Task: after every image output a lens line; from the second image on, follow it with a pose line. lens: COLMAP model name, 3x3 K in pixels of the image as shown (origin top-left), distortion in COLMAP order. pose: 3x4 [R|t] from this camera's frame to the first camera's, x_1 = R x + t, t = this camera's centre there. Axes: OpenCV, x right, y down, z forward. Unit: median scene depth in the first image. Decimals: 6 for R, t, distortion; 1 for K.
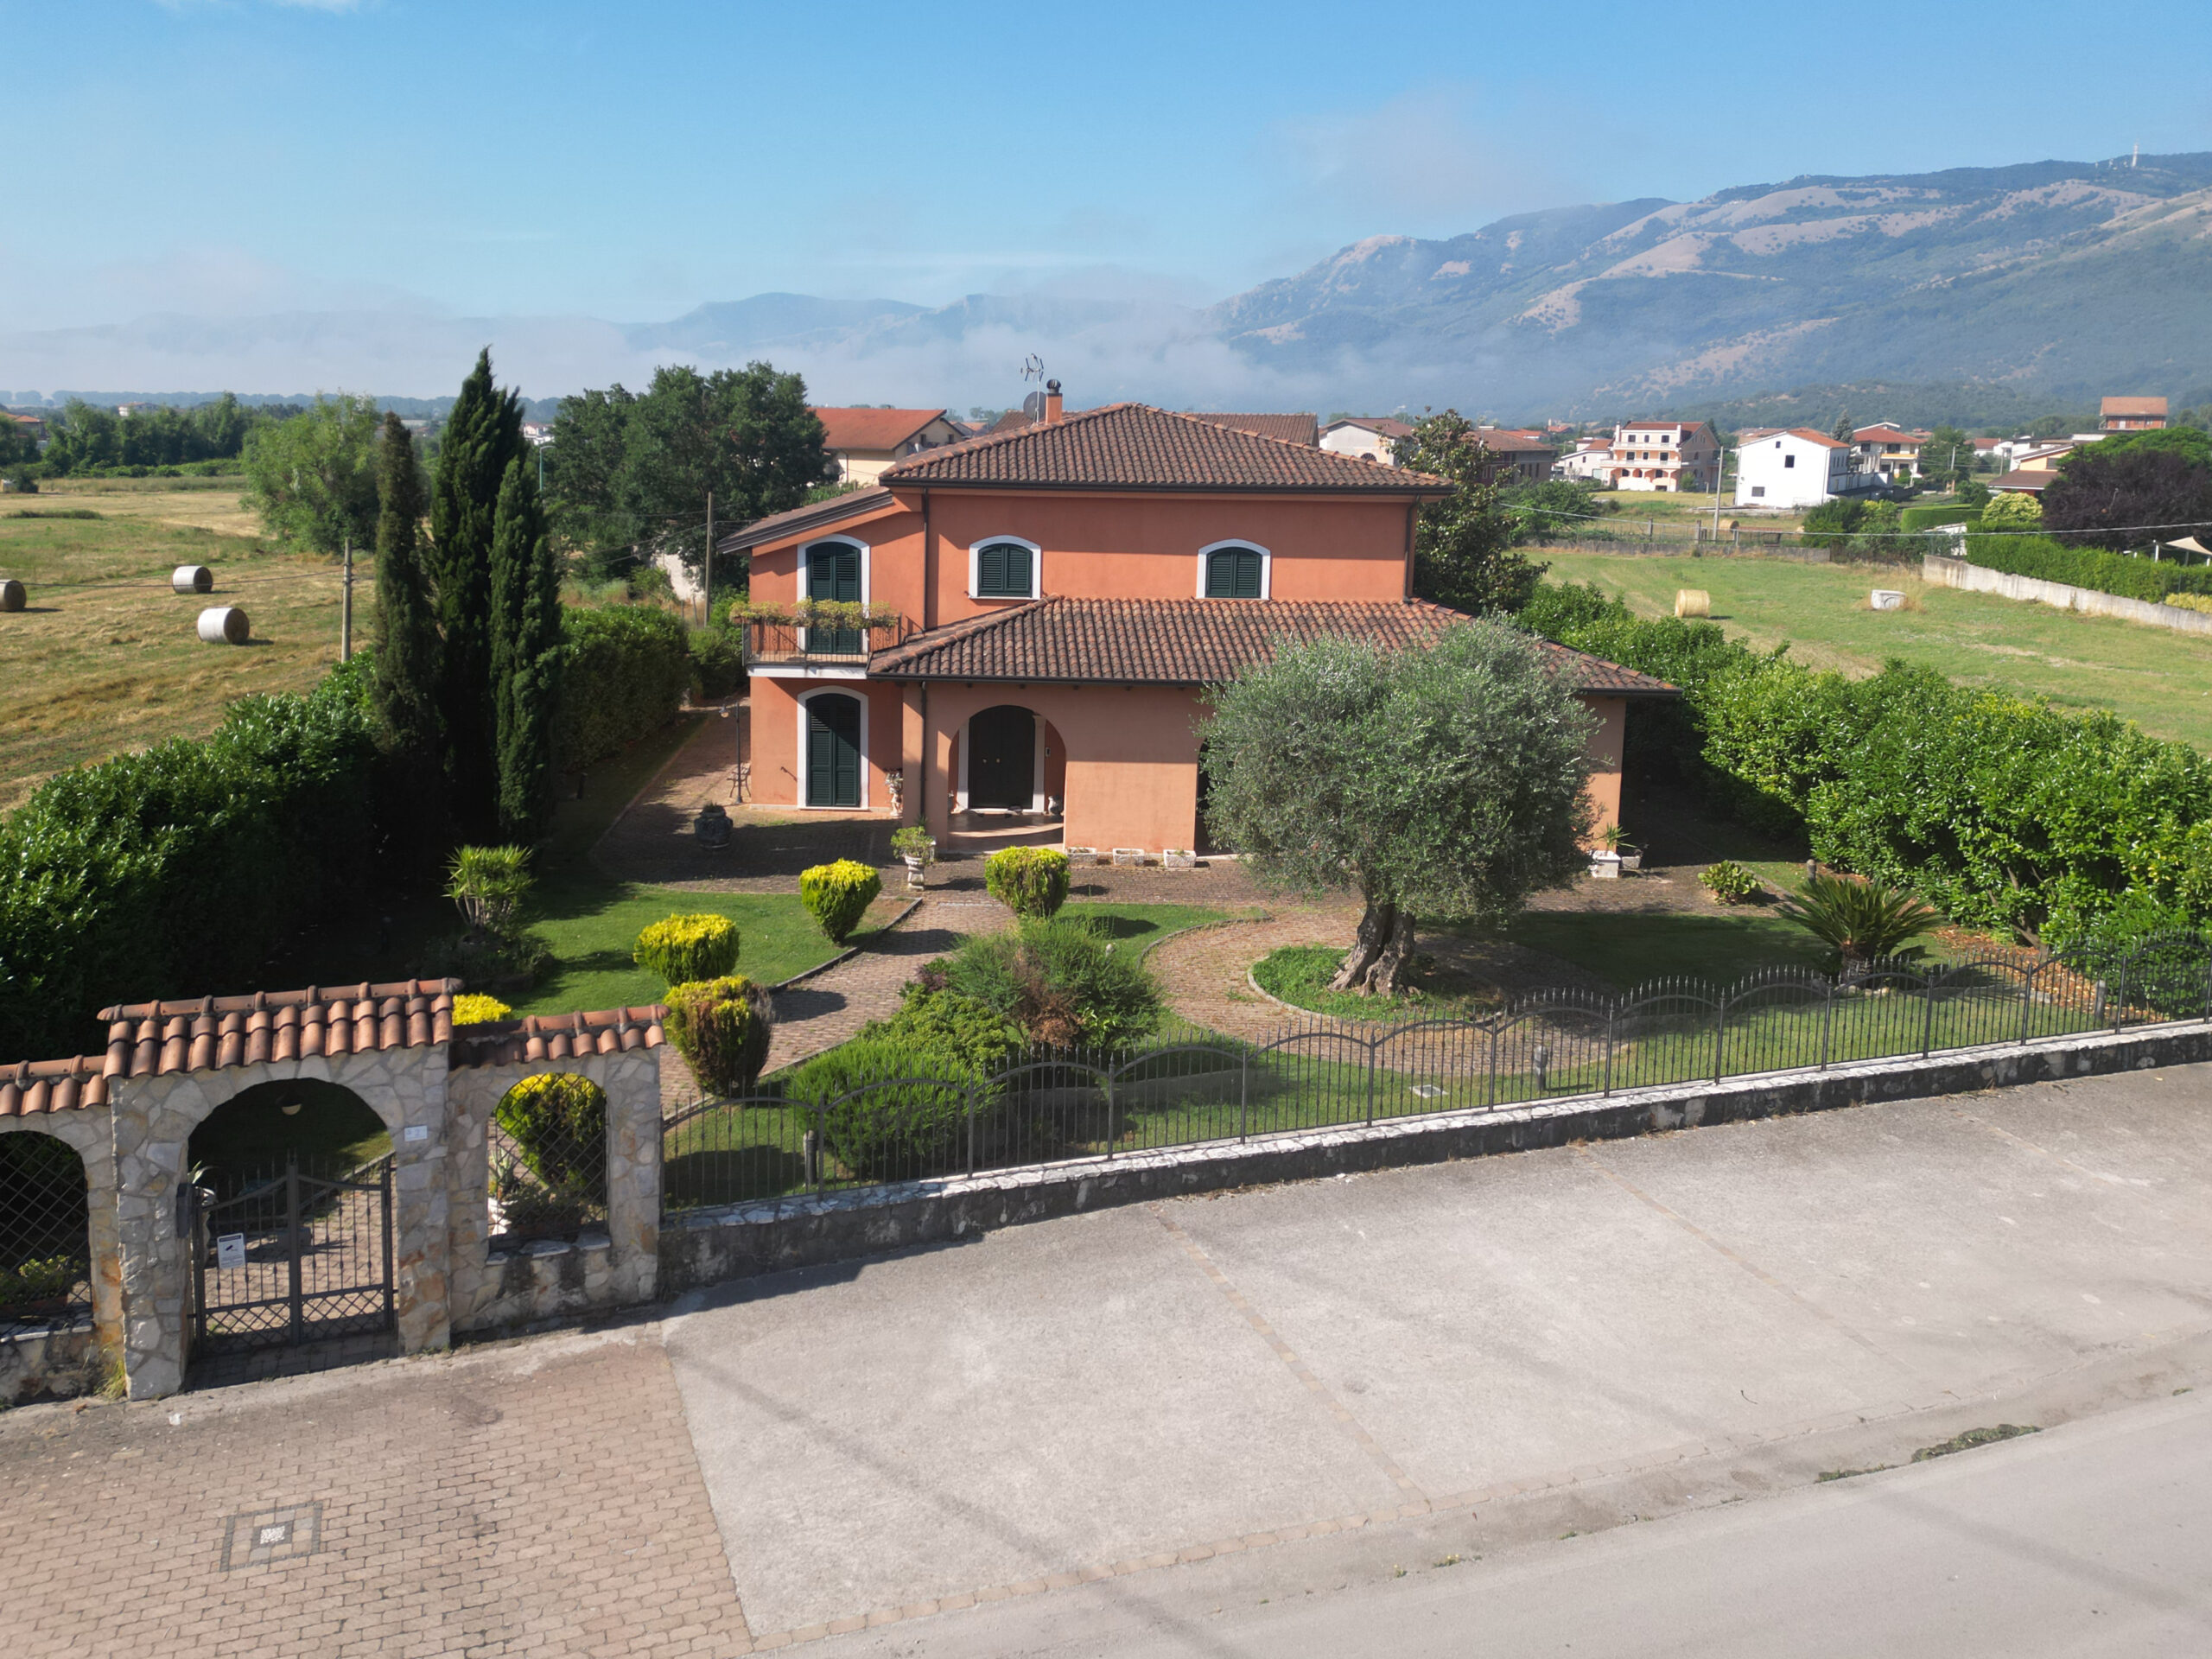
lens RADIAL K [[1595.2, 0, 944.8], [0, 1595.2, 642.9], [0, 0, 1]] dist [0.103754, -0.099711]
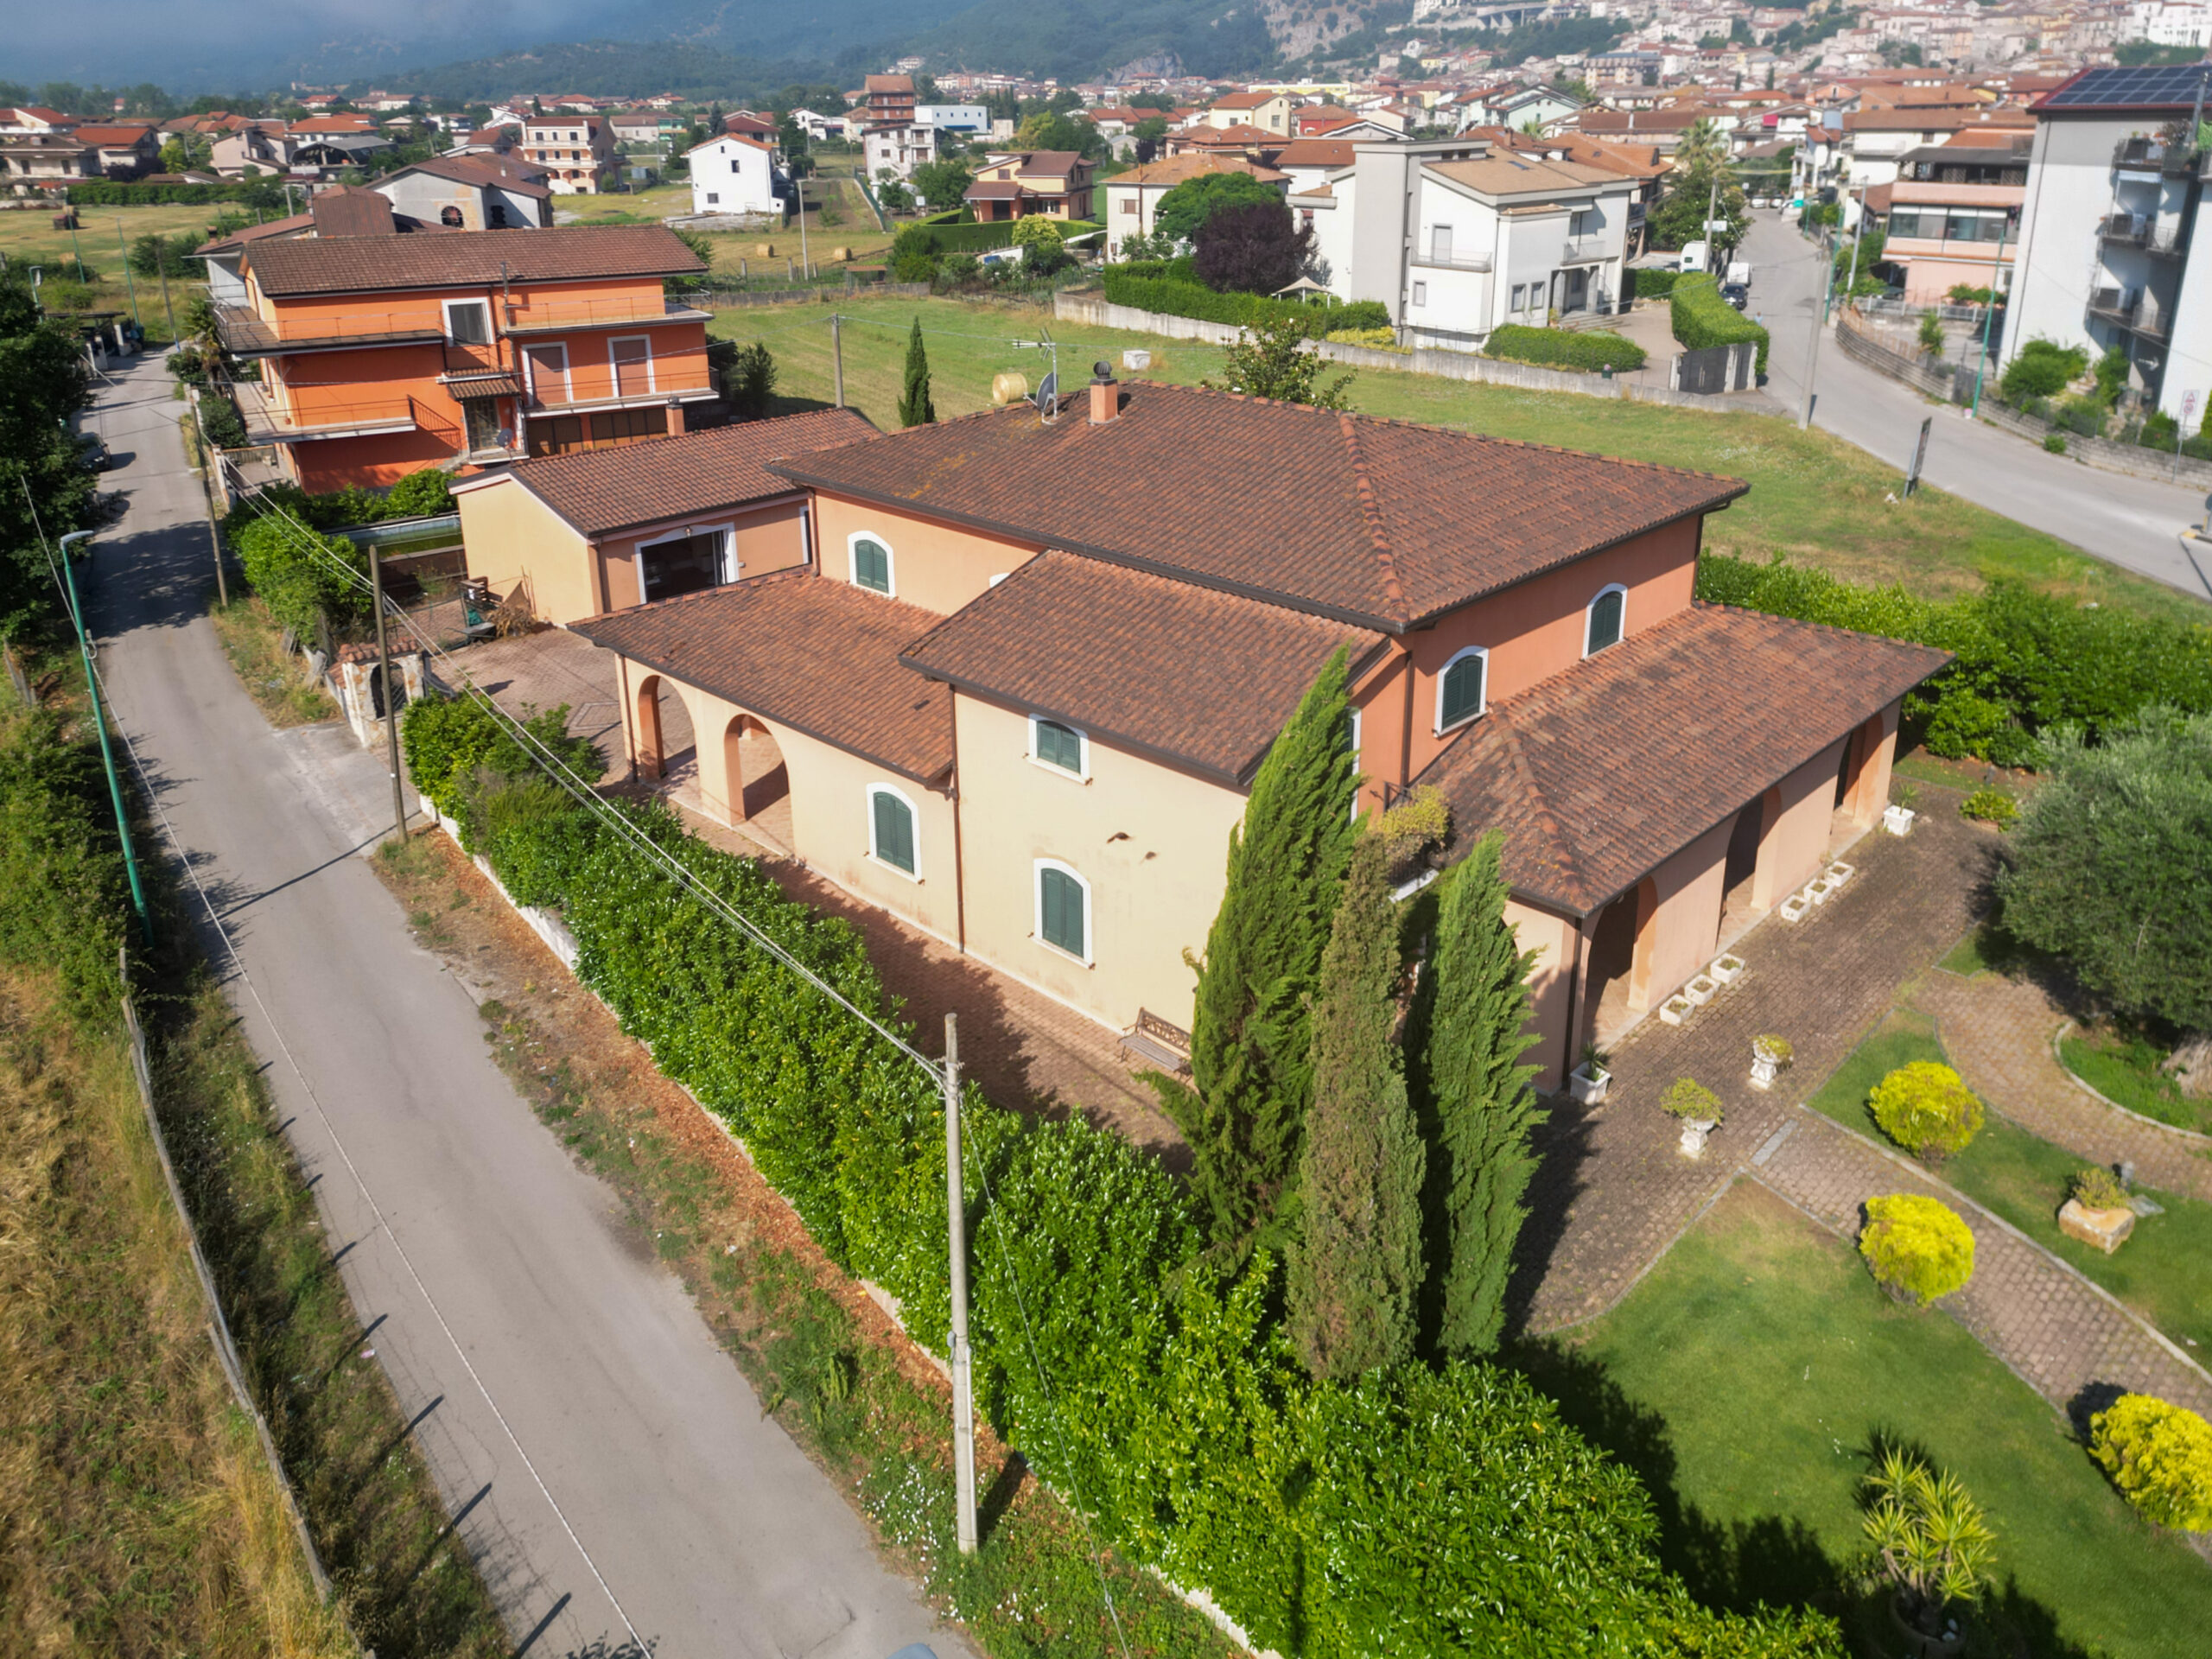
lens RADIAL K [[1584.1, 0, 1119.0], [0, 1584.1, 696.3], [0, 0, 1]] dist [0.067095, -0.063054]
pose [[0.685362, -0.281962, 0.671399, -0.717526], [0.120329, 0.953171, 0.277464, -0.334308], [-0.718192, -0.109375, 0.687195, 0.697334]]
